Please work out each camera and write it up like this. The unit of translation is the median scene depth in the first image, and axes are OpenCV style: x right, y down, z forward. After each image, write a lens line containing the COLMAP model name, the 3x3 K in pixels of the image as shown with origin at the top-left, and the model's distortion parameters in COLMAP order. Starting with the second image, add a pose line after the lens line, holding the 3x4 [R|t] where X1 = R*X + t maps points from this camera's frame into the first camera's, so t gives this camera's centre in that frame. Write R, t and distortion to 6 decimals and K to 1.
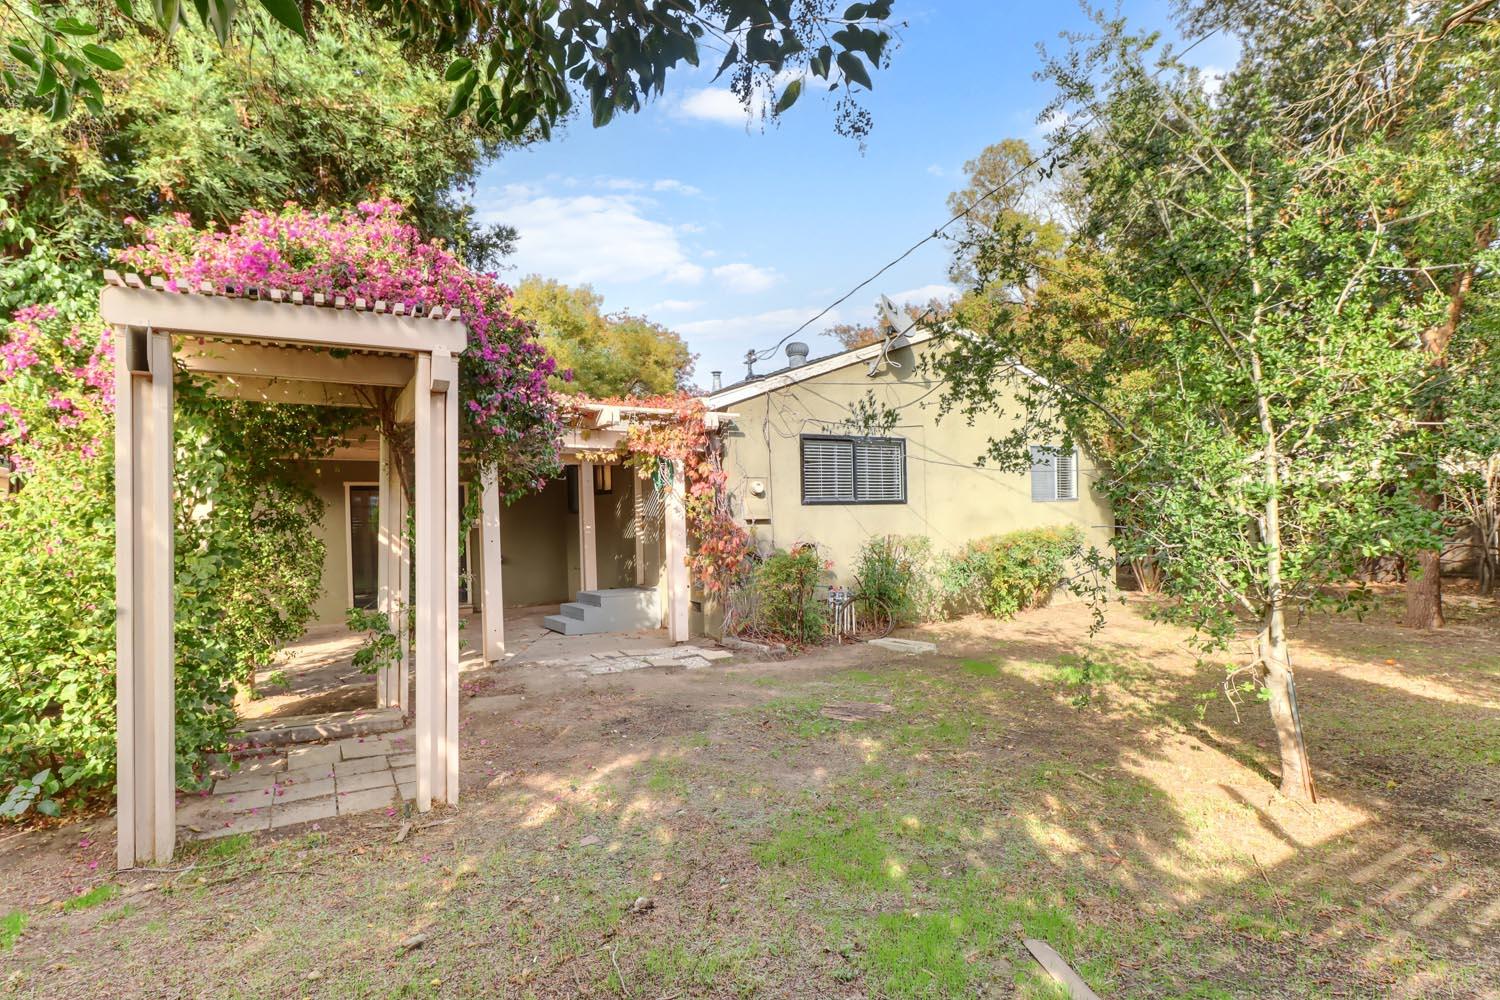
lens RADIAL K [[707.7, 0, 750.0], [0, 707.7, 500.0], [0, 0, 1]] dist [0.001029, 0.000040]
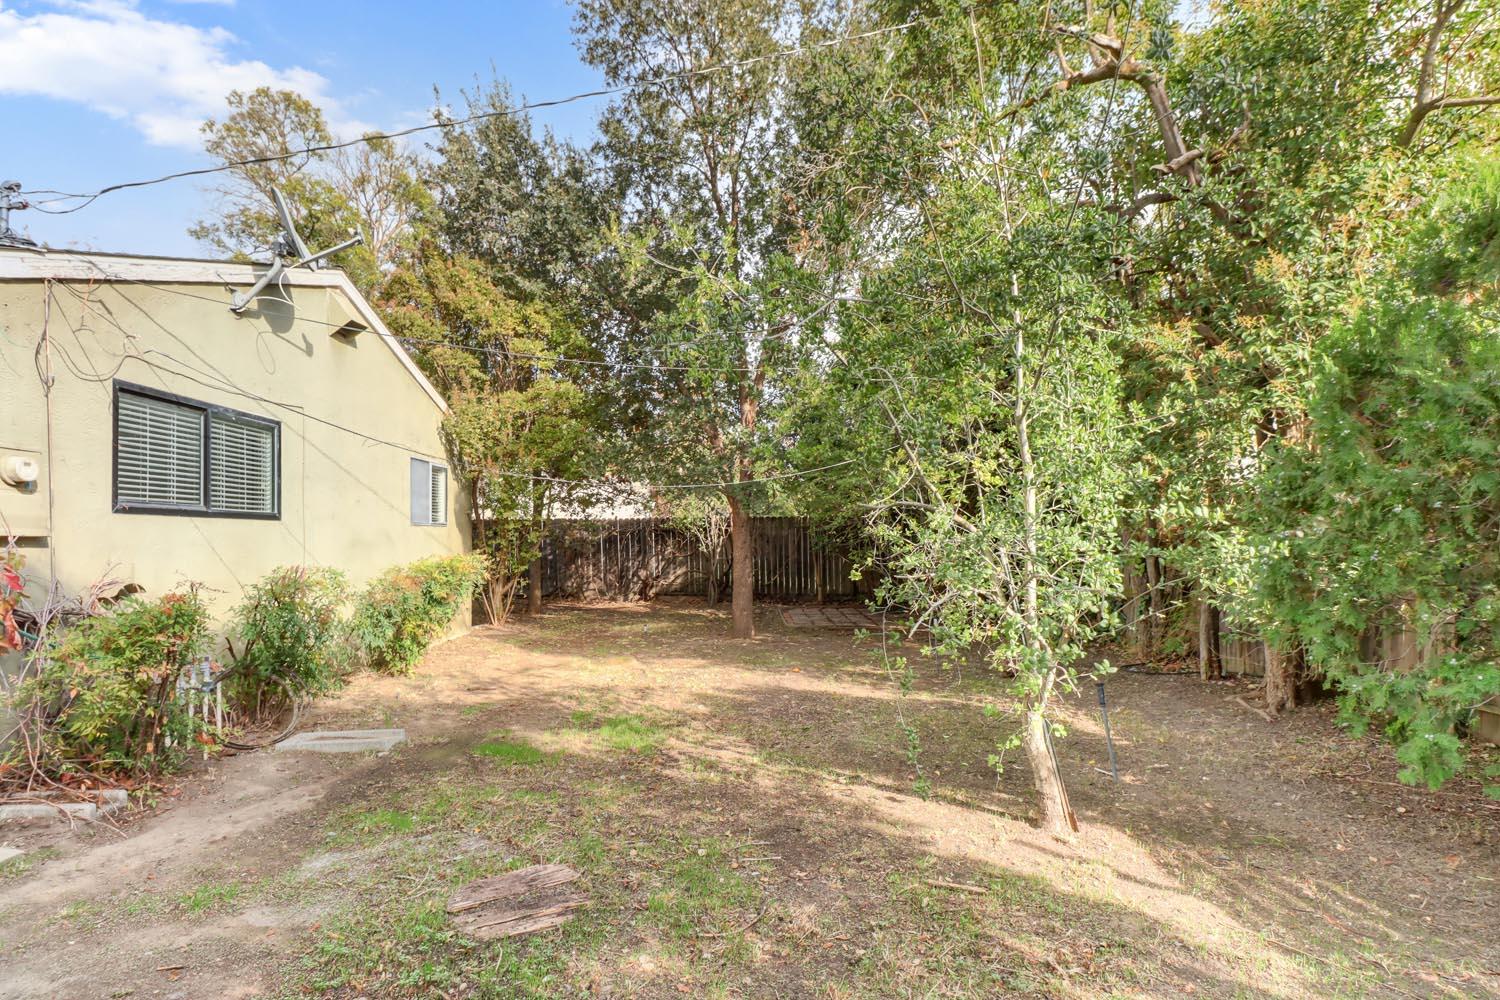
lens RADIAL K [[713.6, 0, 750.1], [0, 713.6, 530.9], [0, 0, 1]] dist [0.000715, -0.000359]
pose [[0.541776, 0.035423, 0.839776, -0.127922], [-0.037896, 0.999125, -0.017697, 0.013553], [-0.839668, -0.022236, 0.542644, 0.330856]]
